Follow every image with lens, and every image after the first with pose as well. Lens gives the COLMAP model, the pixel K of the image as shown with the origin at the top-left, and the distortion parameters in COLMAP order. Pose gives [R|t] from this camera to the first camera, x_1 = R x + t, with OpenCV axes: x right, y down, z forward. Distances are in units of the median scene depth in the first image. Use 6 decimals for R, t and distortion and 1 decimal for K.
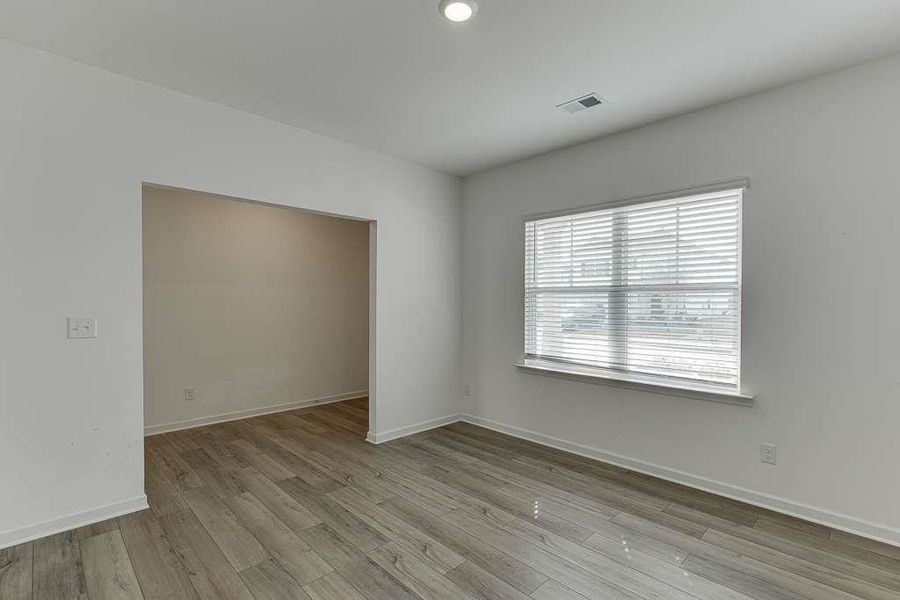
lens RADIAL K [[401.5, 0, 455.0], [0, 401.5, 301.8], [0, 0, 1]] dist [0.005934, 0.000085]
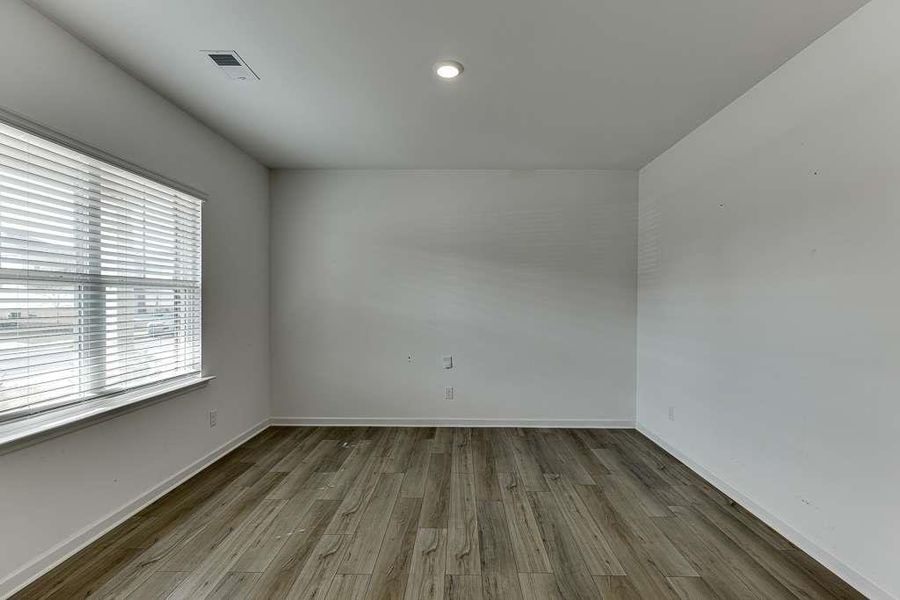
lens RADIAL K [[401.5, 0, 455.0], [0, 401.5, 301.8], [0, 0, 1]] dist [0.005934, 0.000085]
pose [[-0.673904, -0.008722, 0.738768, -0.639877], [-0.005015, 0.999961, 0.007231, -0.002536], [-0.738802, 0.001169, -0.673921, 1.241501]]
